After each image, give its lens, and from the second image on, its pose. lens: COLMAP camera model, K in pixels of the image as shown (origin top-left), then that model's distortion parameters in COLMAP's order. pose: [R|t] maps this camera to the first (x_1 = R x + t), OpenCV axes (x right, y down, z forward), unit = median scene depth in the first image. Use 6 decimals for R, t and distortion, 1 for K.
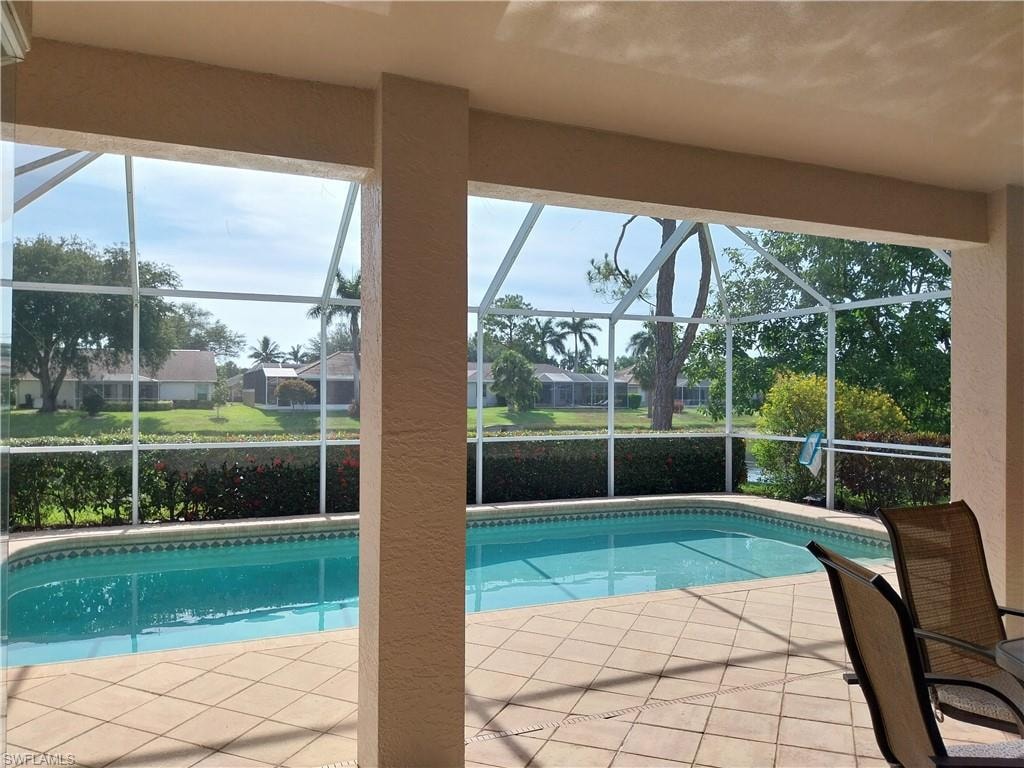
lens RADIAL K [[771.4, 0, 515.3], [0, 771.4, 390.3], [0, 0, 1]] dist [0.039349, -0.039268]
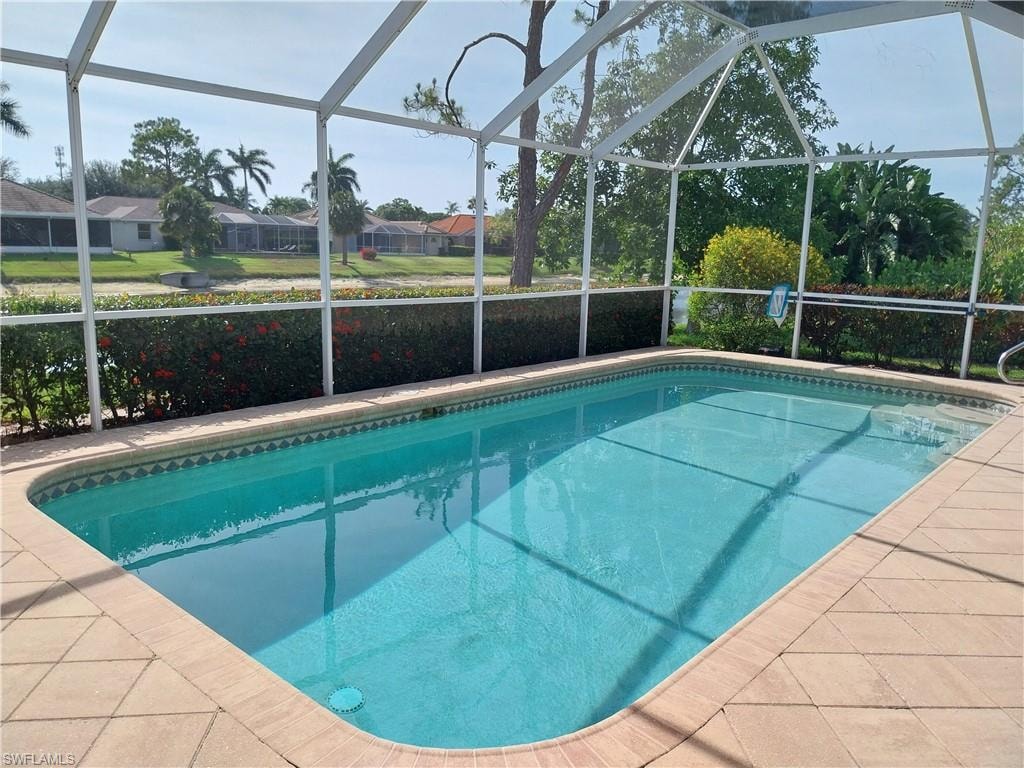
lens RADIAL K [[771.4, 0, 520.9], [0, 771.4, 387.2], [0, 0, 1]] dist [0.039349, -0.039268]
pose [[0.907673, -0.060333, 0.415318, -0.177421], [-0.020470, 0.982070, 0.187402, 0.000934], [-0.419178, -0.178601, 0.890164, 0.104467]]
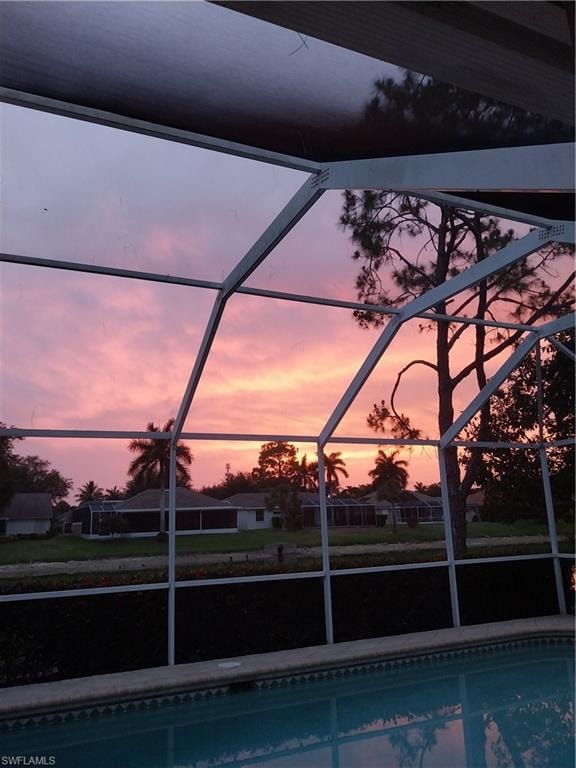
lens RADIAL K [[578.5, 0, 283.4], [0, 578.5, 388.8], [0, 0, 1]] dist [0.039349, -0.039268]
pose [[0.999082, -0.040979, 0.012503, -0.048603], [0.042692, 0.976770, -0.209995, -0.006148], [-0.003608, 0.210336, 0.977622, 0.109400]]
